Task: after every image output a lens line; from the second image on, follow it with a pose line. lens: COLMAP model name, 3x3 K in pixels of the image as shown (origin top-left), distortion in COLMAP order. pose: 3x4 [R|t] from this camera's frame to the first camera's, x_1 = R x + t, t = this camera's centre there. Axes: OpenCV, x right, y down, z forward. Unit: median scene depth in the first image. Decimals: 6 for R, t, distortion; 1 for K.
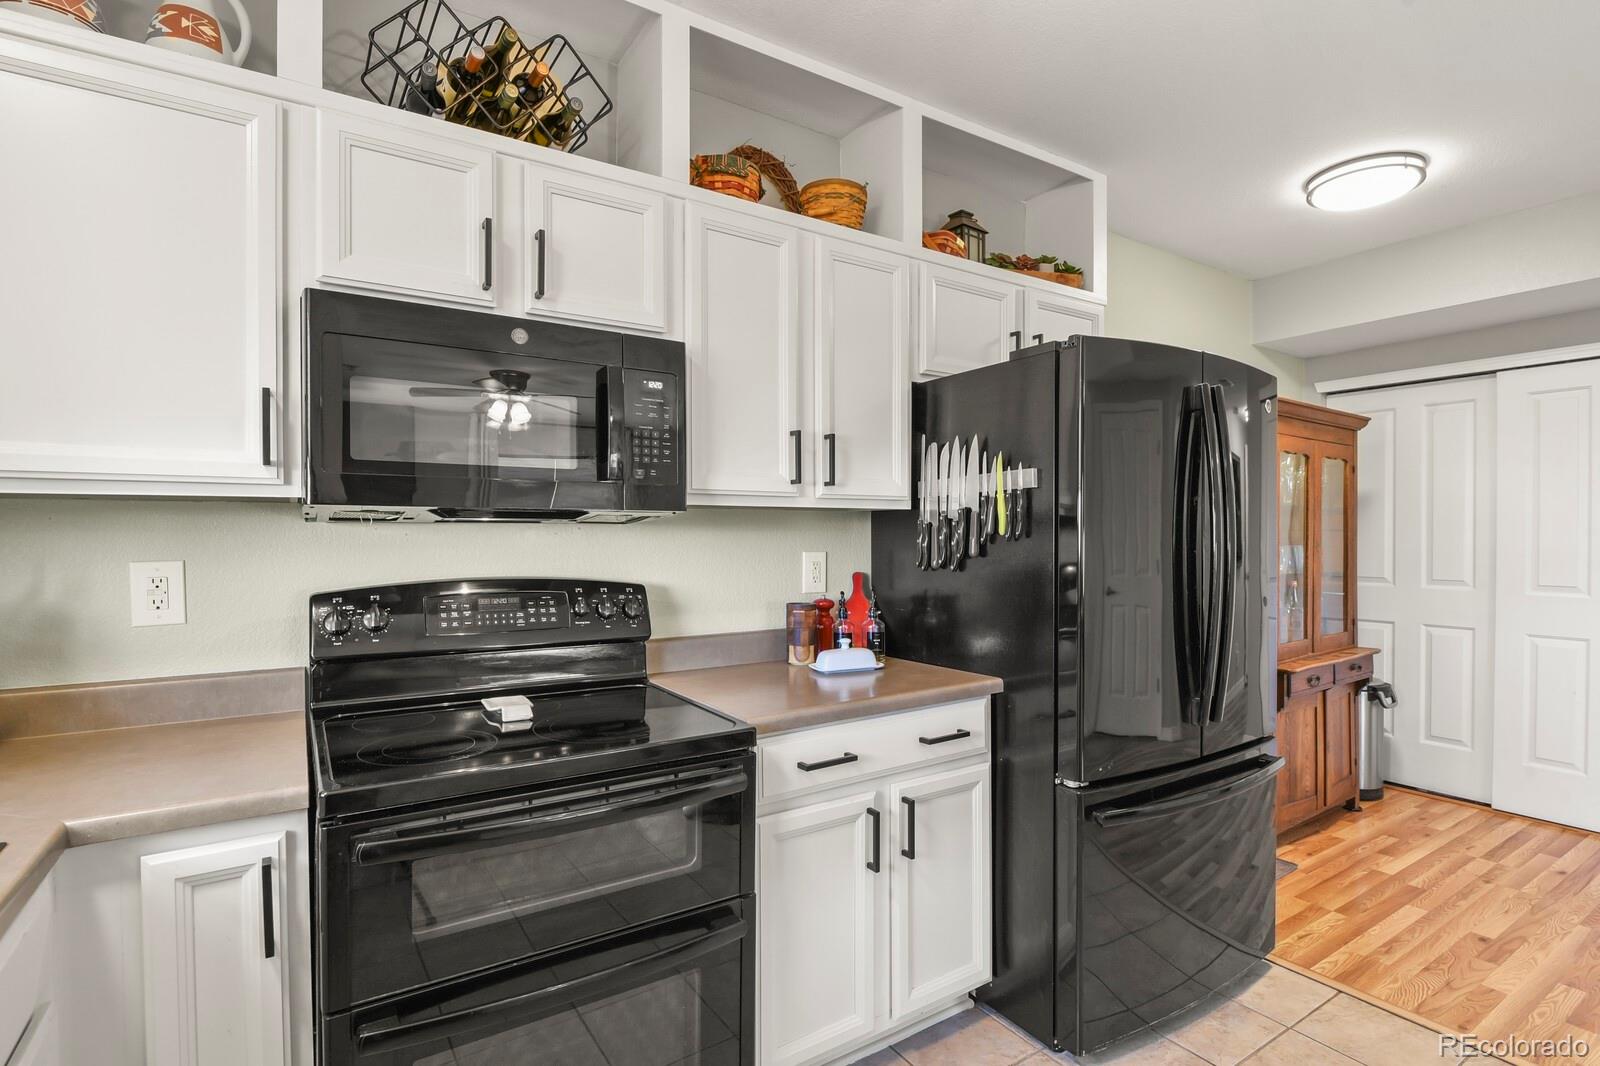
lens RADIAL K [[775.3, 0, 802.2], [0, 775.3, 538.2], [0, 0, 1]] dist [-0.005877, -0.004791]
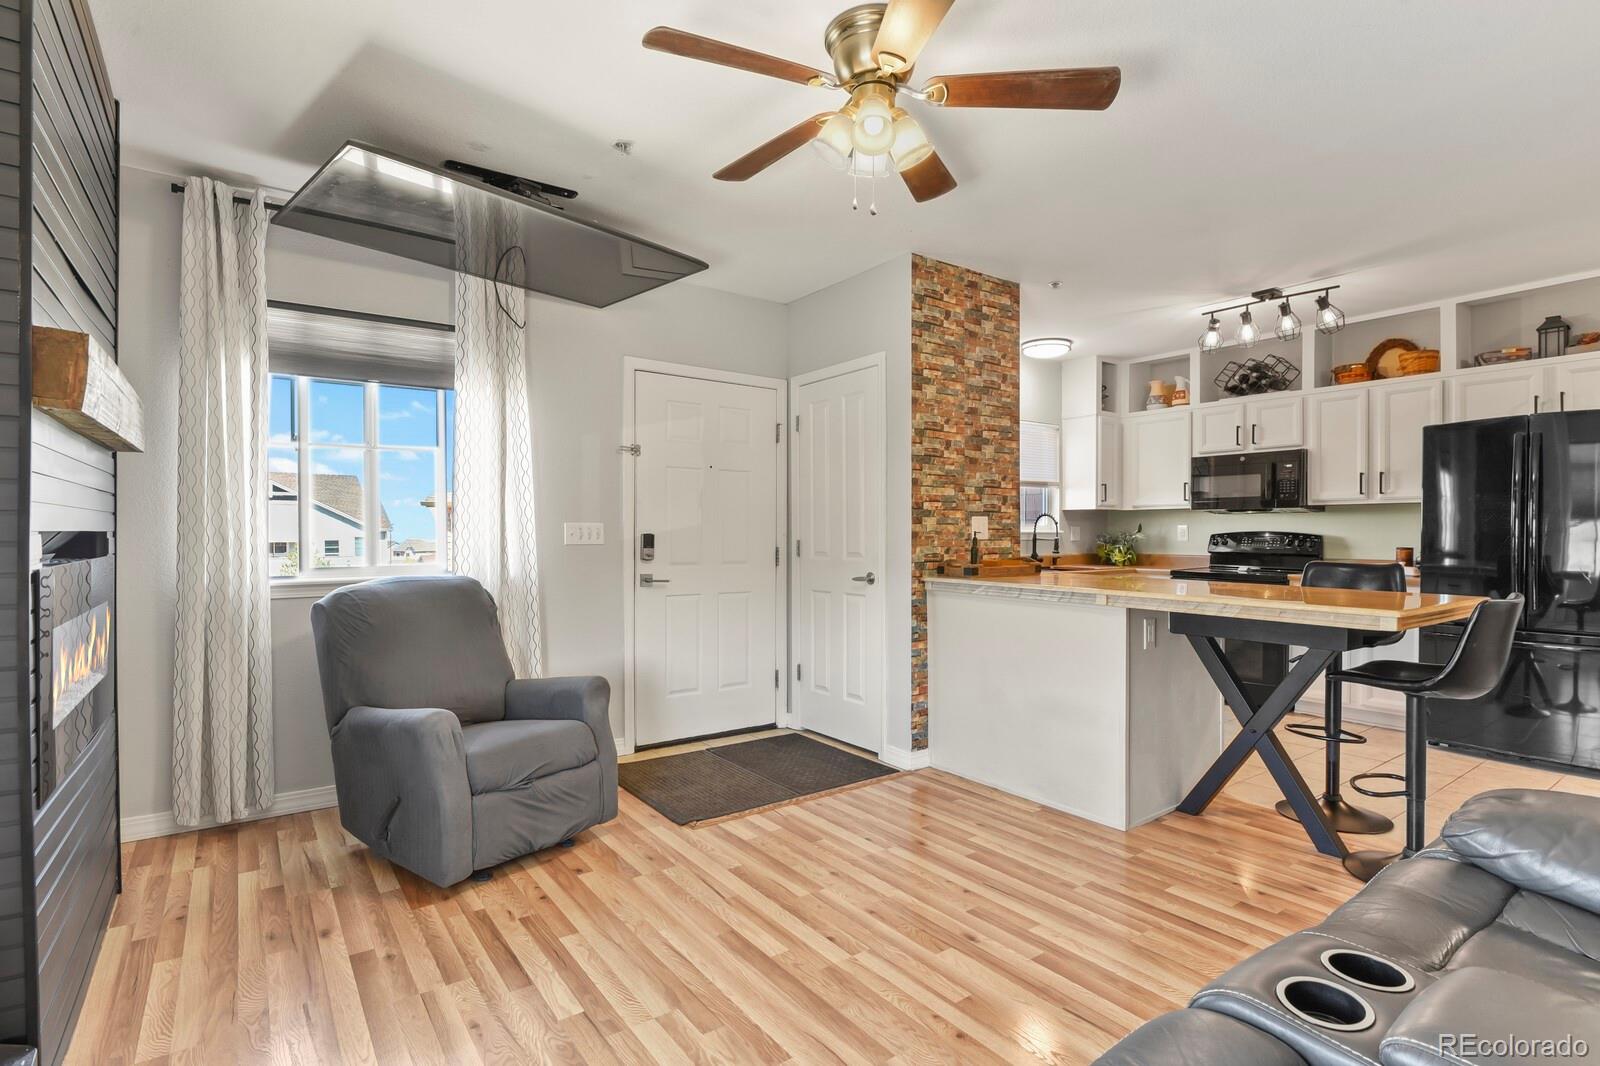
lens RADIAL K [[775.3, 0, 802.5], [0, 775.3, 538.6], [0, 0, 1]] dist [-0.005877, -0.004791]
pose [[0.051927, 0.009282, -0.998608, 2.259807], [-0.006705, 0.999938, 0.008946, 0.057611], [0.998628, 0.006232, 0.051986, -0.859444]]
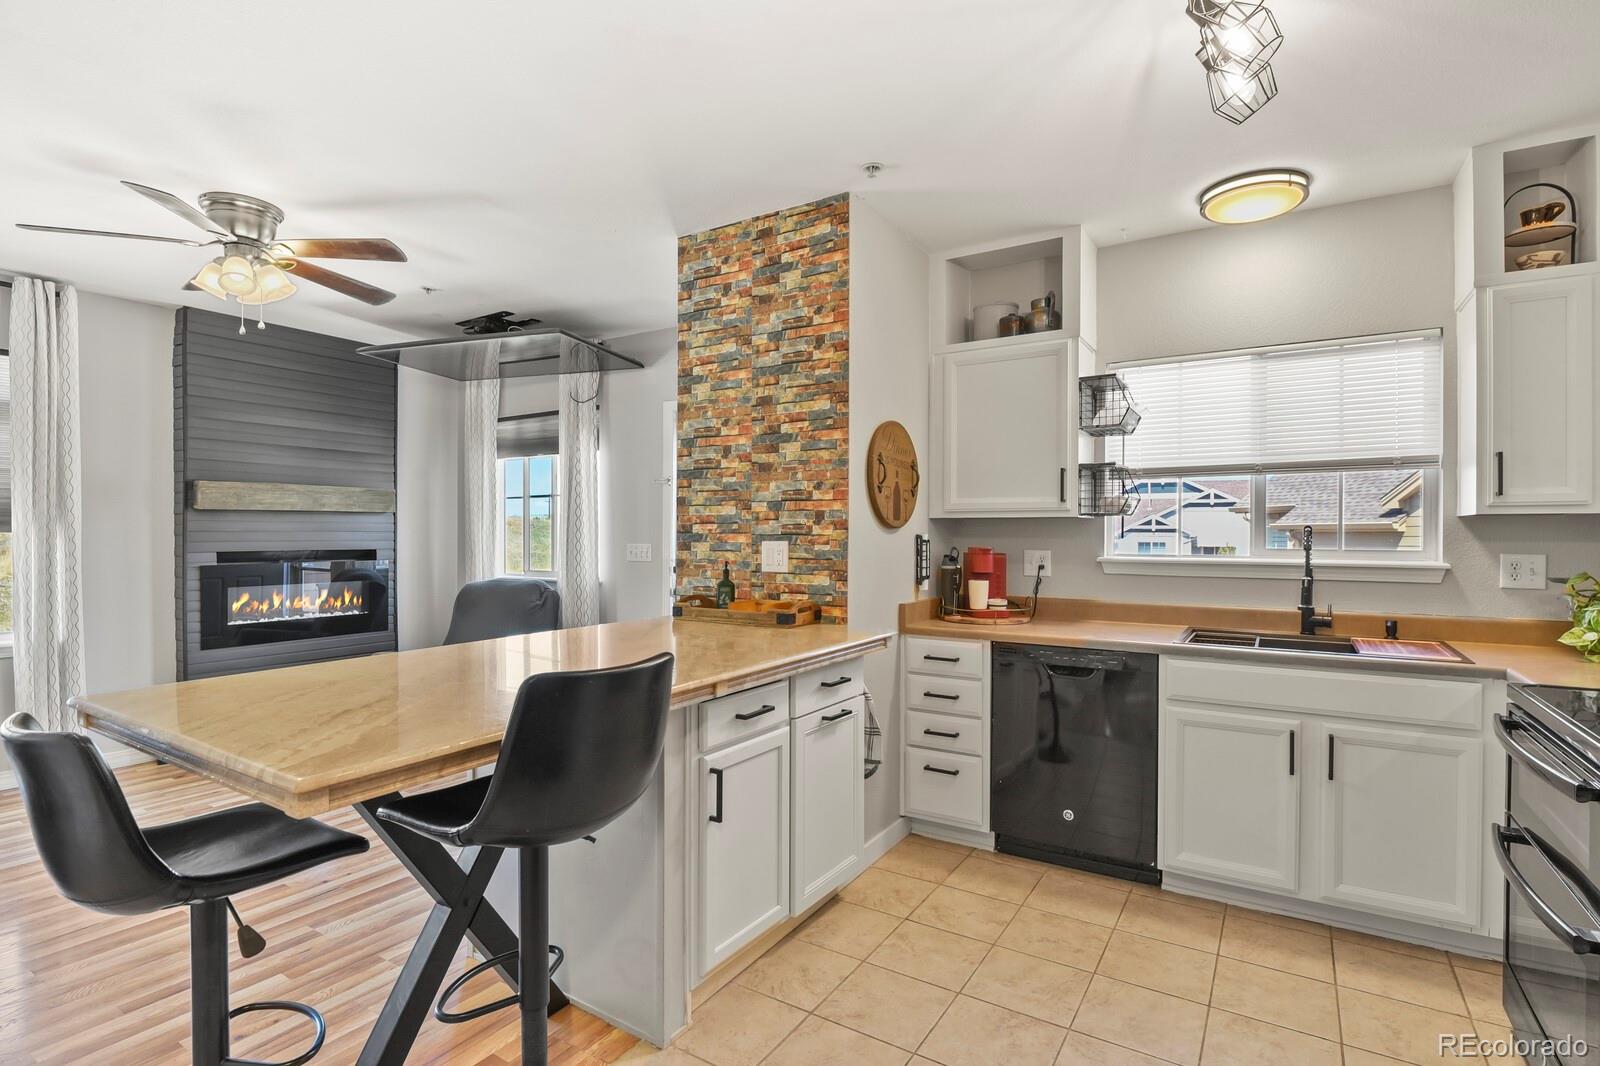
lens RADIAL K [[775.3, 0, 801.3], [0, 775.3, 537.8], [0, 0, 1]] dist [-0.005877, -0.004791]
pose [[-0.908424, 0.000803, -0.418049, 0.867020], [-0.004095, 0.999933, 0.010817, -0.006877], [0.418030, 0.011538, -0.908360, 1.053632]]
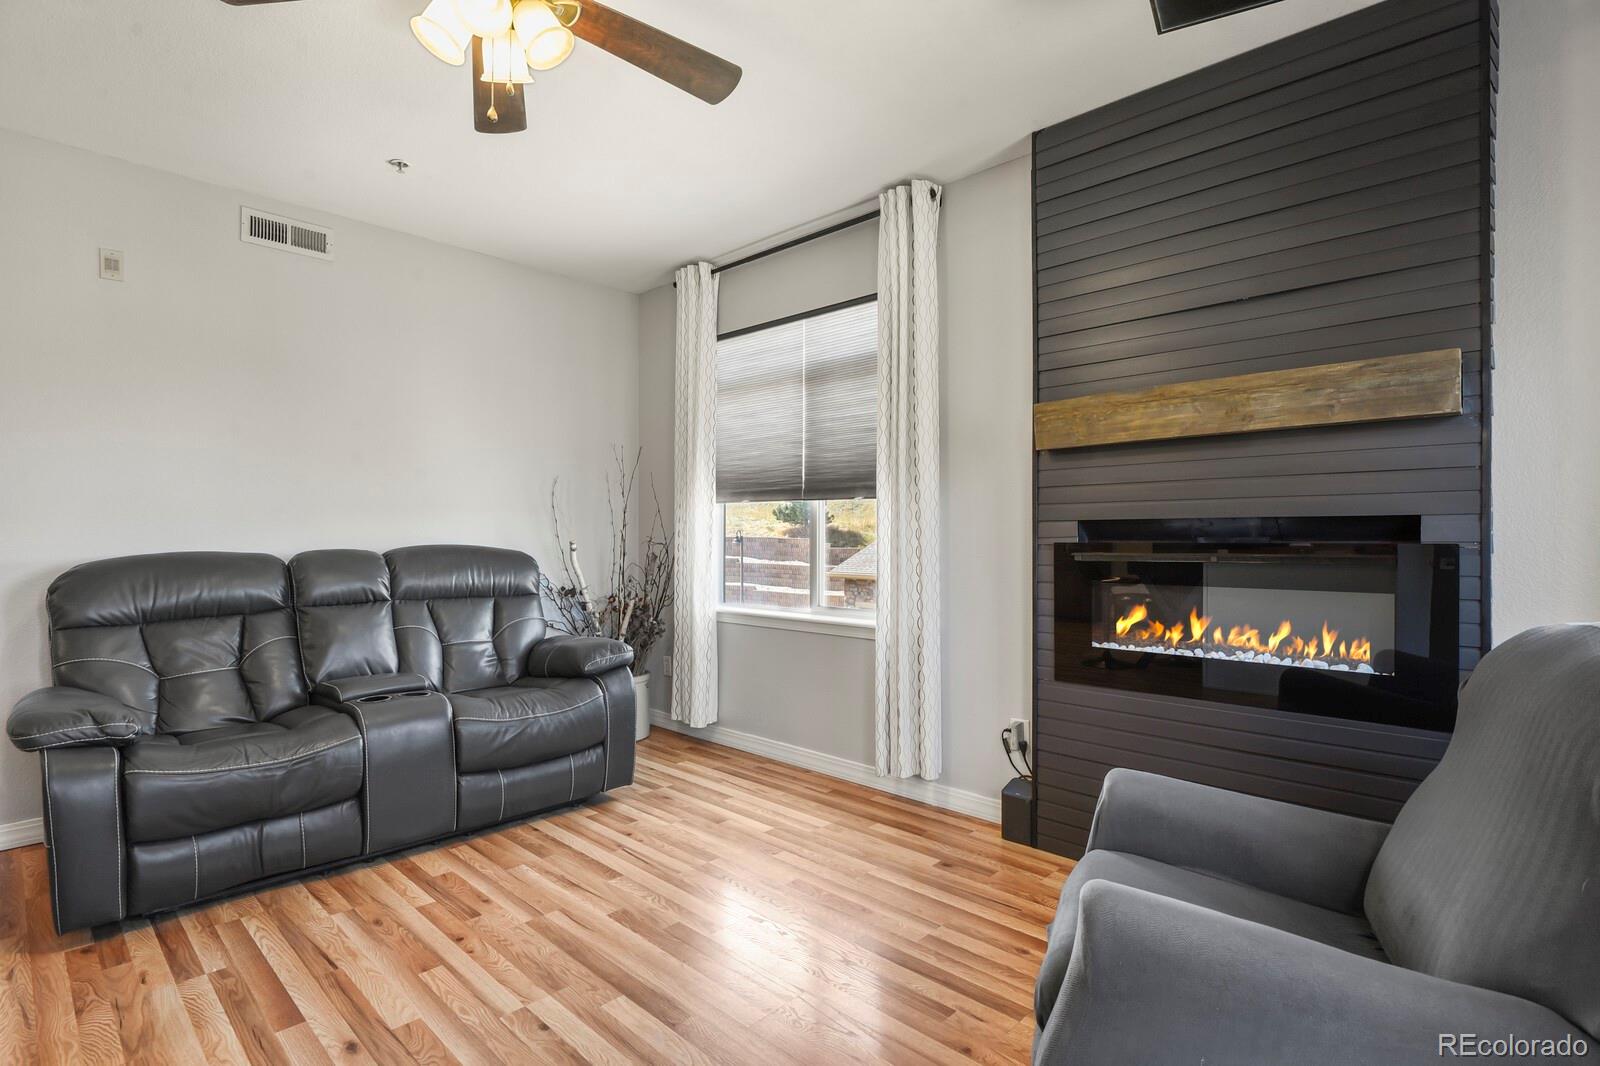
lens RADIAL K [[775.3, 0, 803.4], [0, 775.3, 540.8], [0, 0, 1]] dist [-0.005877, -0.004791]
pose [[-0.233924, -0.002447, 0.972252, 0.308426], [0.005520, 0.999977, 0.003845, 0.088867], [-0.972239, 0.006266, -0.233905, -0.841943]]
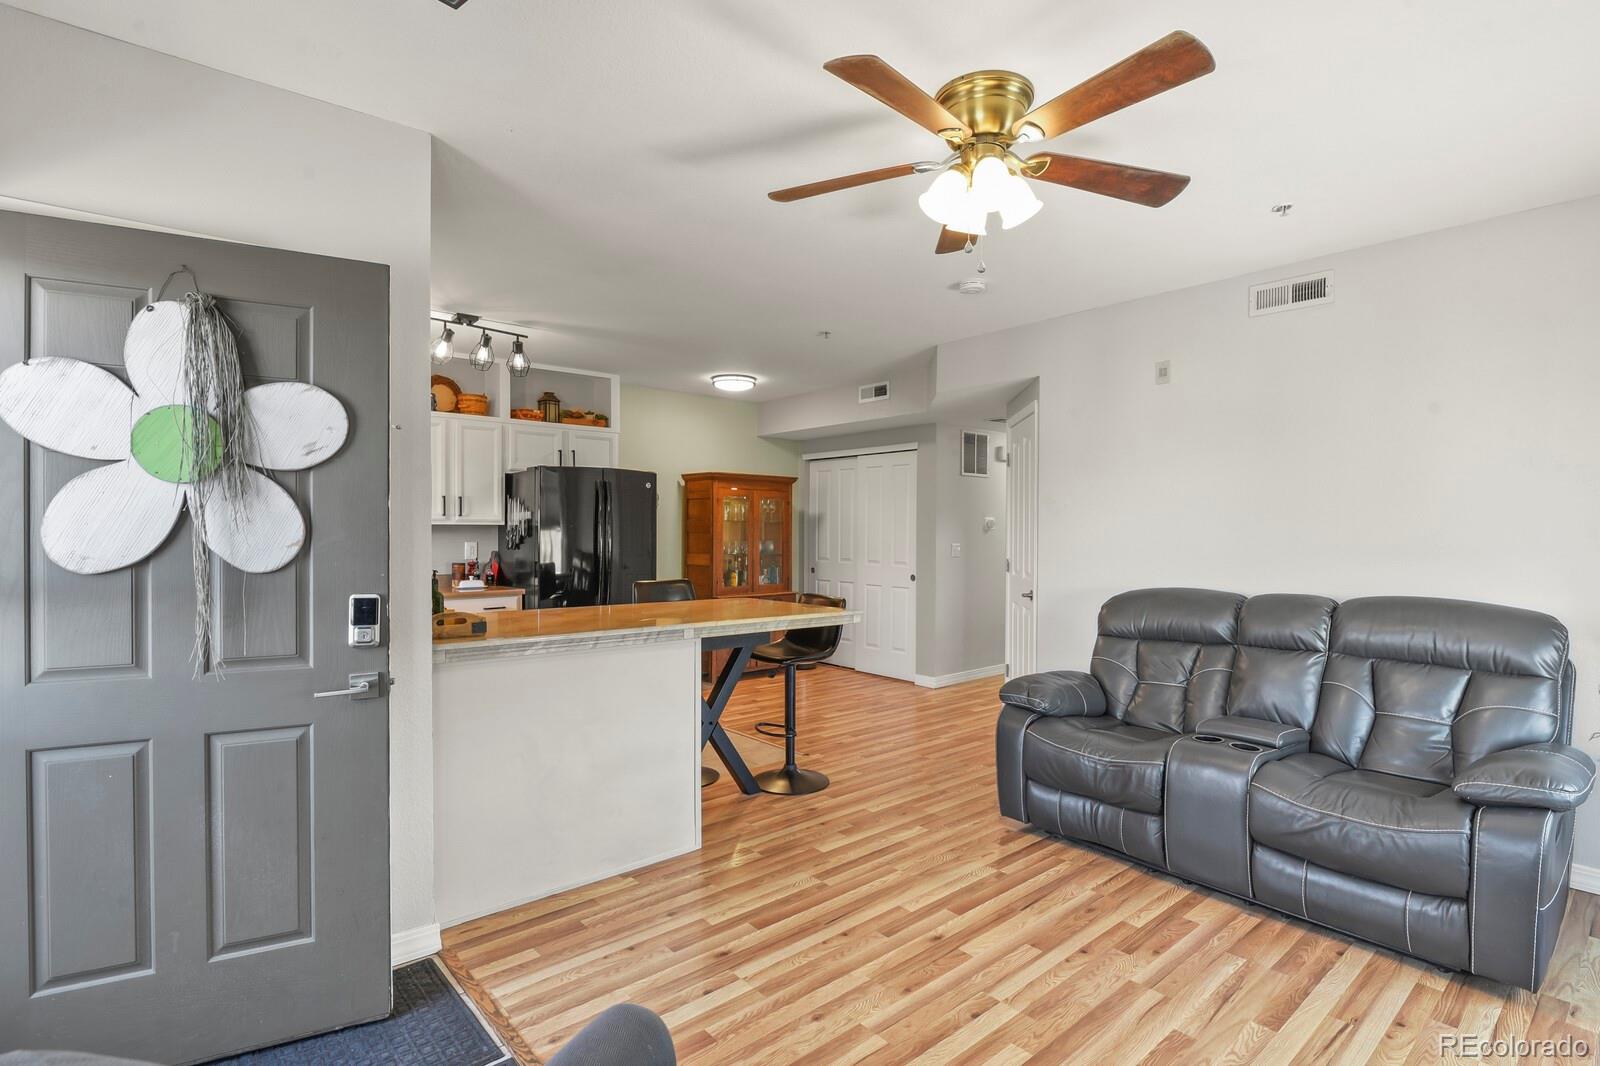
lens RADIAL K [[775.3, 0, 804.3], [0, 775.3, 538.3], [0, 0, 1]] dist [-0.005877, -0.004791]
pose [[0.990891, 0.004507, 0.134591, 0.831458], [-0.005051, 0.999980, 0.003695, -0.008695], [-0.134572, -0.004341, 0.990894, -1.735922]]
